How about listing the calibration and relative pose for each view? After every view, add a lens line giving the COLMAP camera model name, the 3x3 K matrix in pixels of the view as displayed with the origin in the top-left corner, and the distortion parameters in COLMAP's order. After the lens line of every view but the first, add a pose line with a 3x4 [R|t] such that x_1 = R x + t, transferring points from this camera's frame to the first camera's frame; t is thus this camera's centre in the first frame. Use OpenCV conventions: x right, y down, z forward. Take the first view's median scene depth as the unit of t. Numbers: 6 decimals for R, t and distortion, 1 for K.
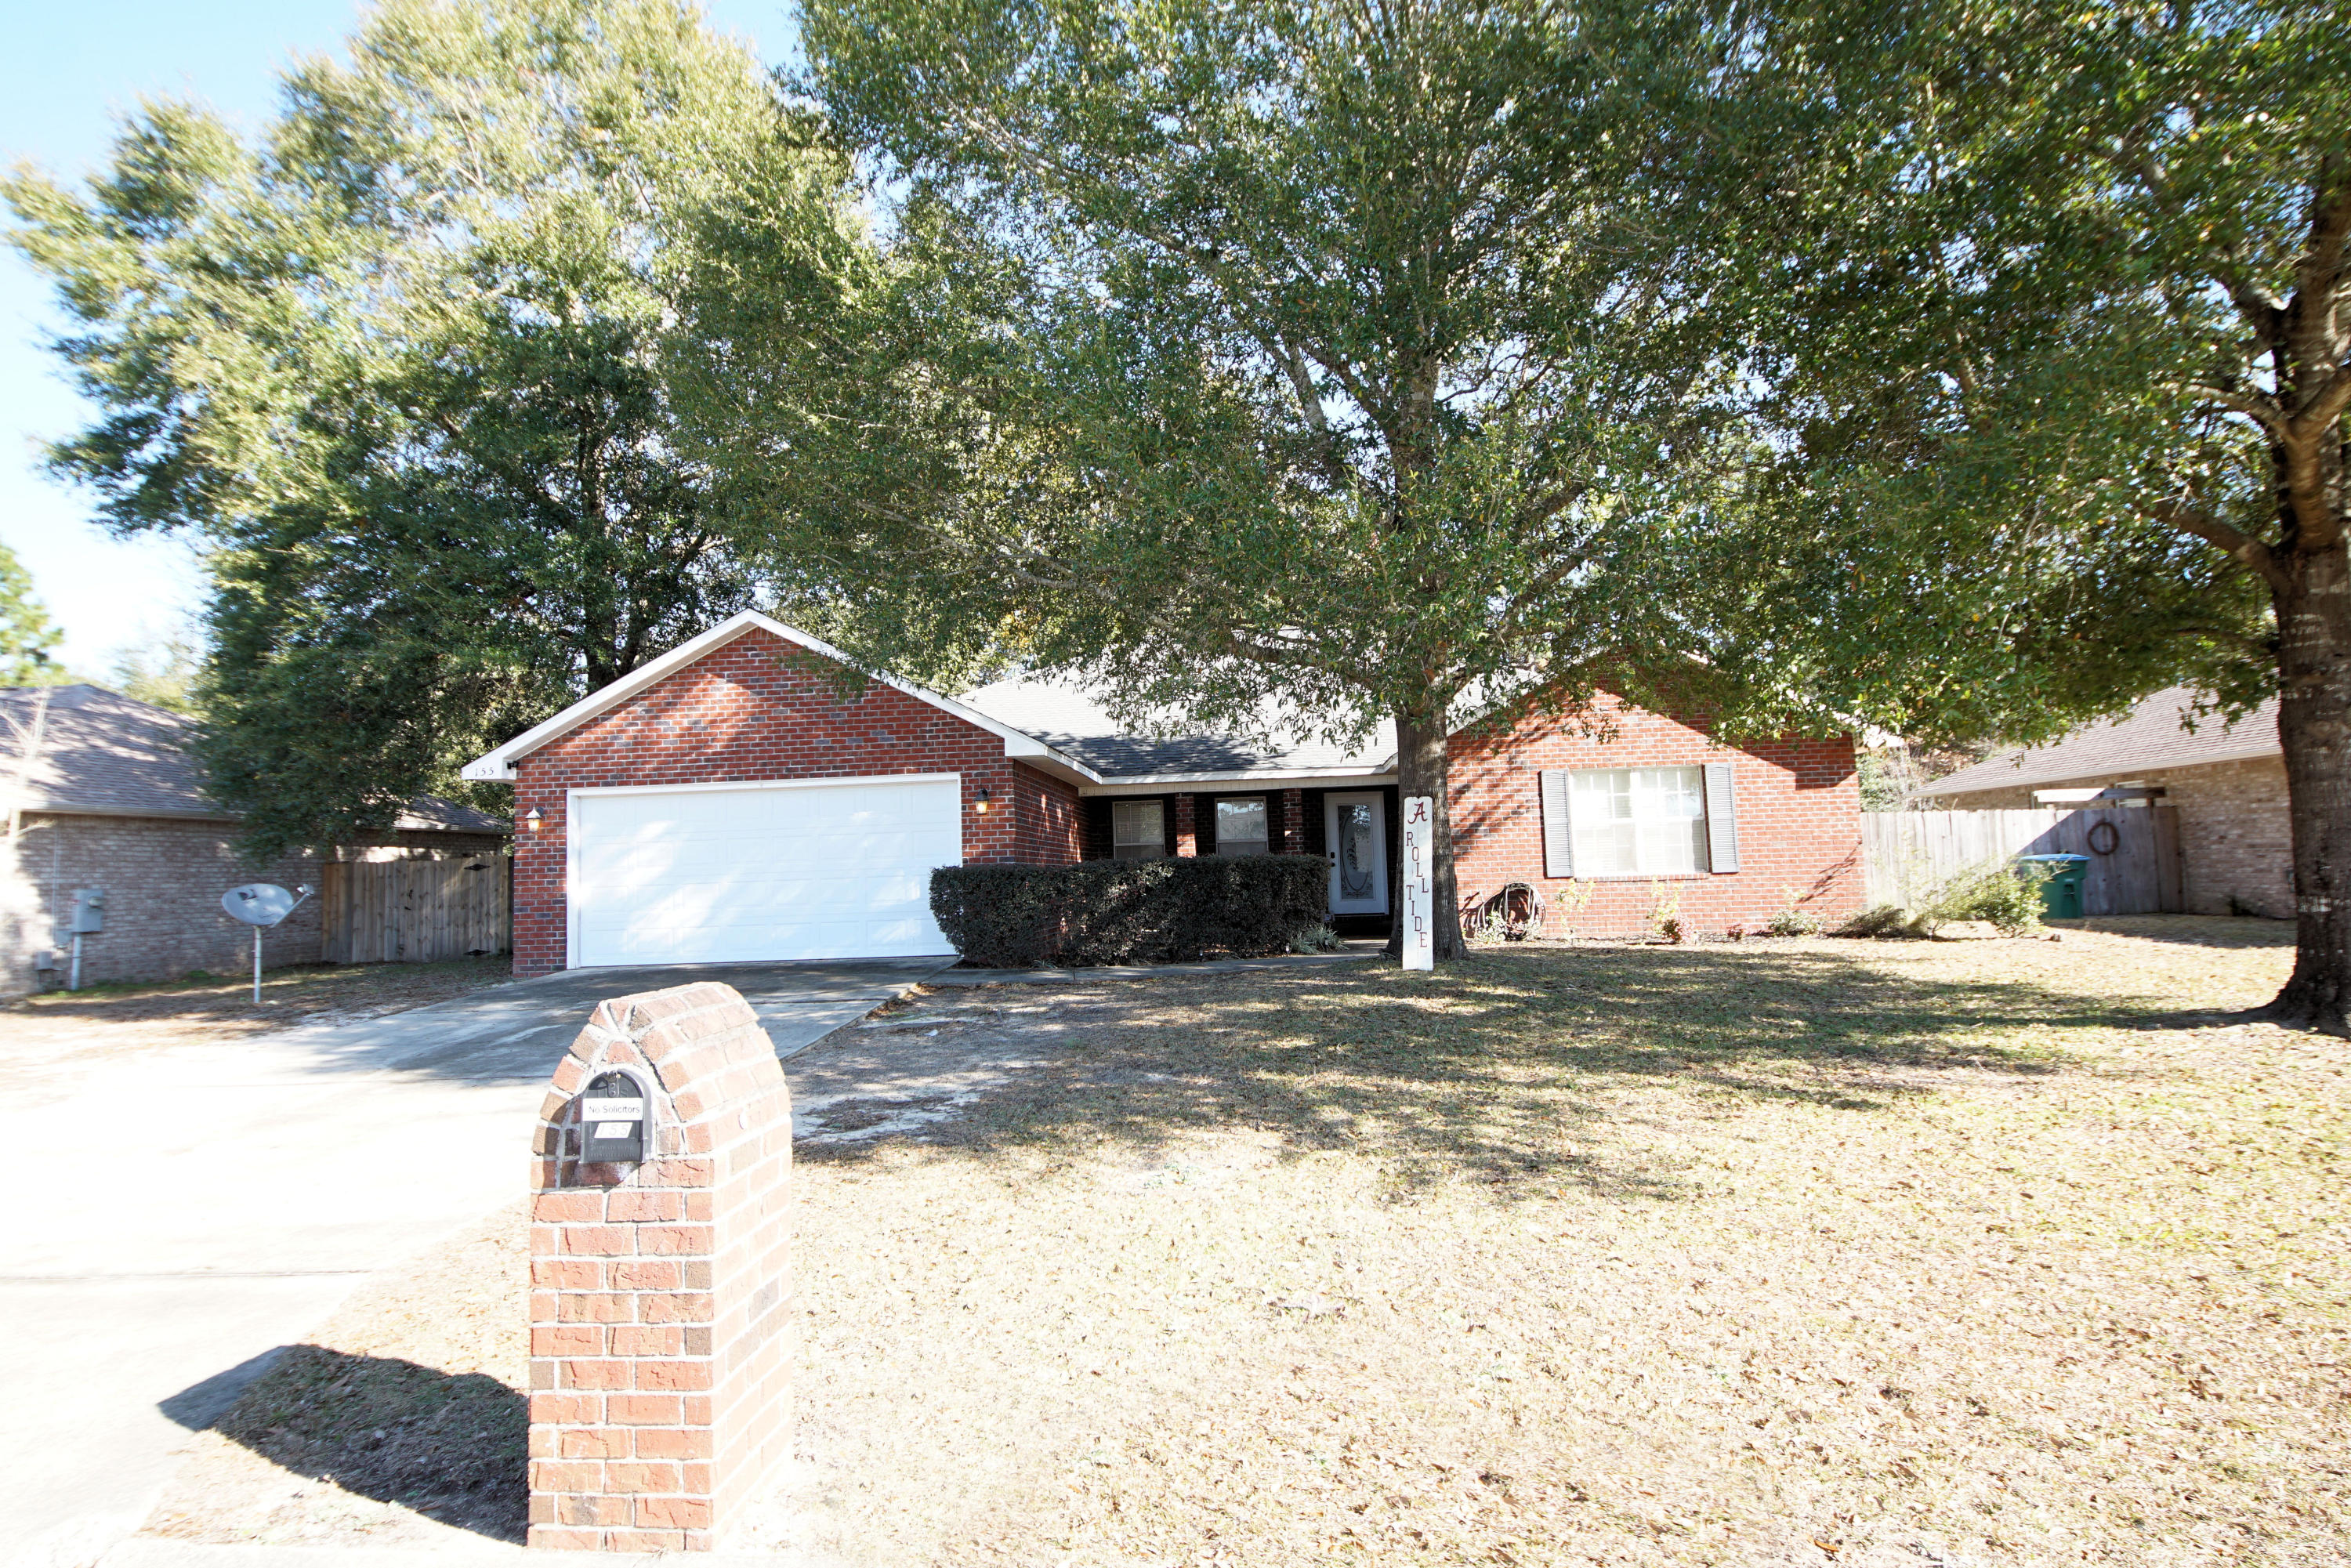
lens RADIAL K [[1248.1, 0, 1164.3], [0, 1248.1, 770.8], [0, 0, 1]] dist [0.014731, -0.008724]
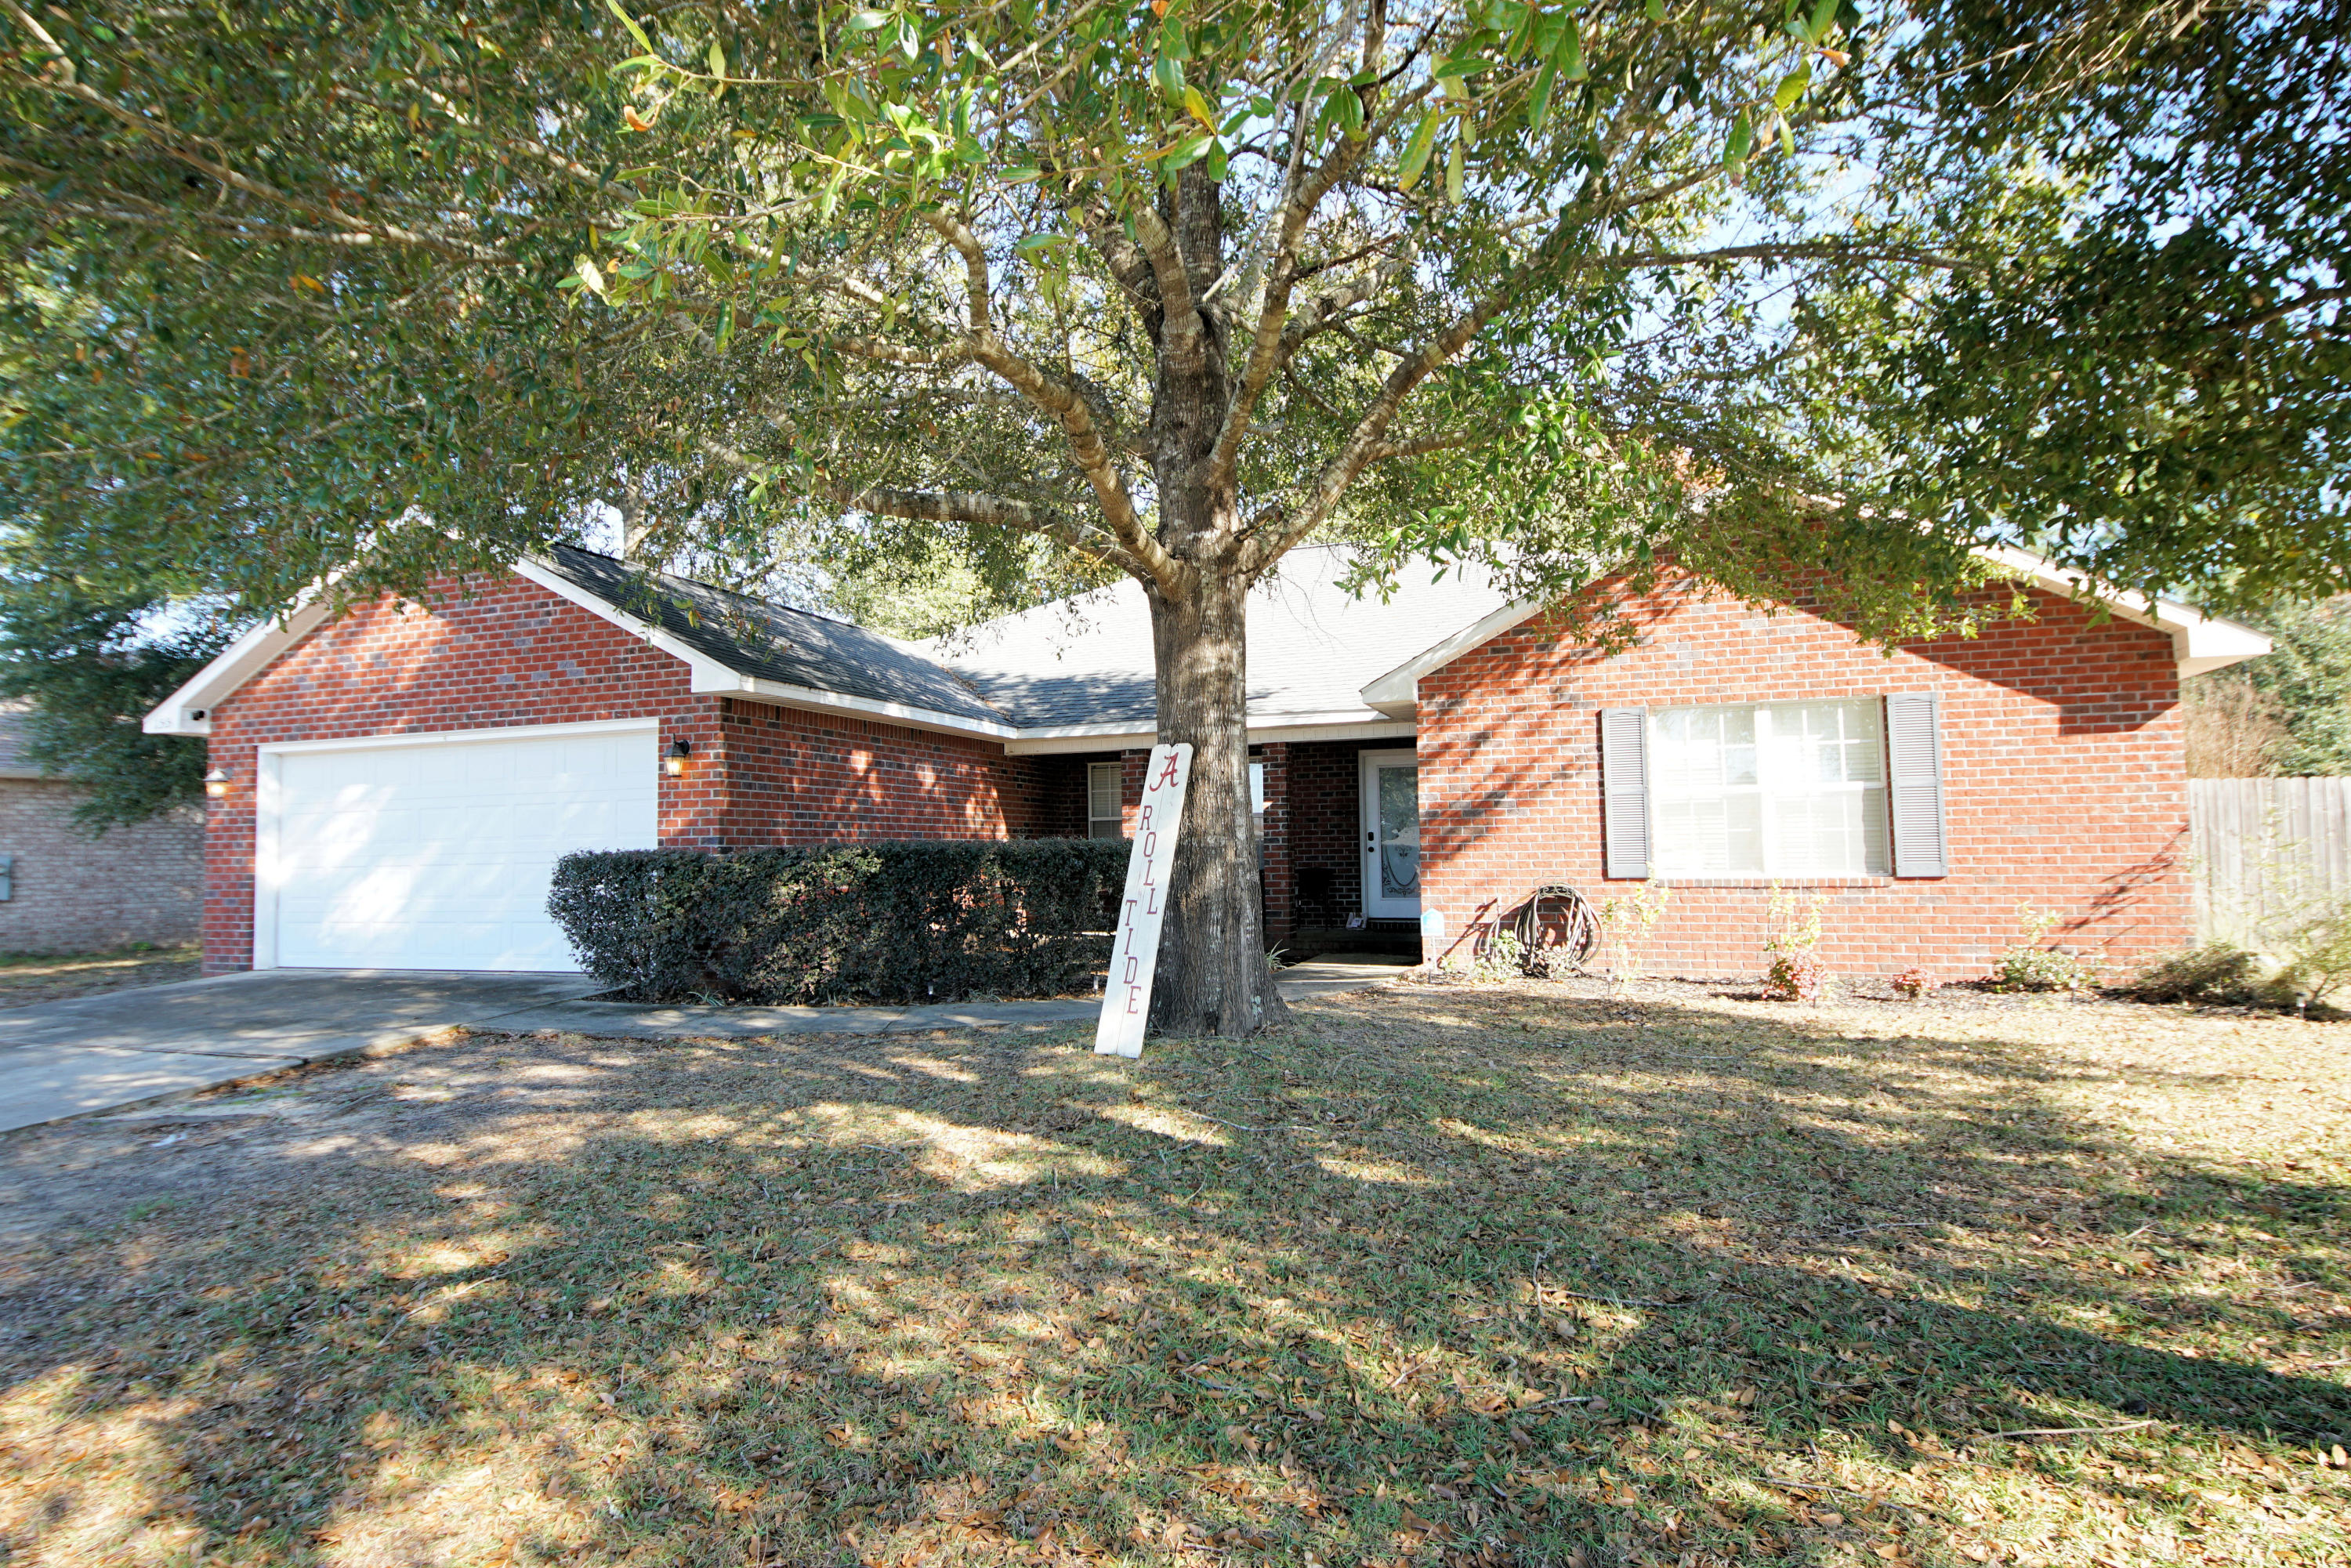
lens RADIAL K [[1248.1, 0, 1165.7], [0, 1248.1, 773.5], [0, 0, 1]] dist [0.014731, -0.008724]
pose [[0.965241, -0.000027, -0.261362, 0.288638], [0.007170, 0.999626, 0.026378, 0.016114], [0.261264, -0.027335, 0.964880, 0.375214]]
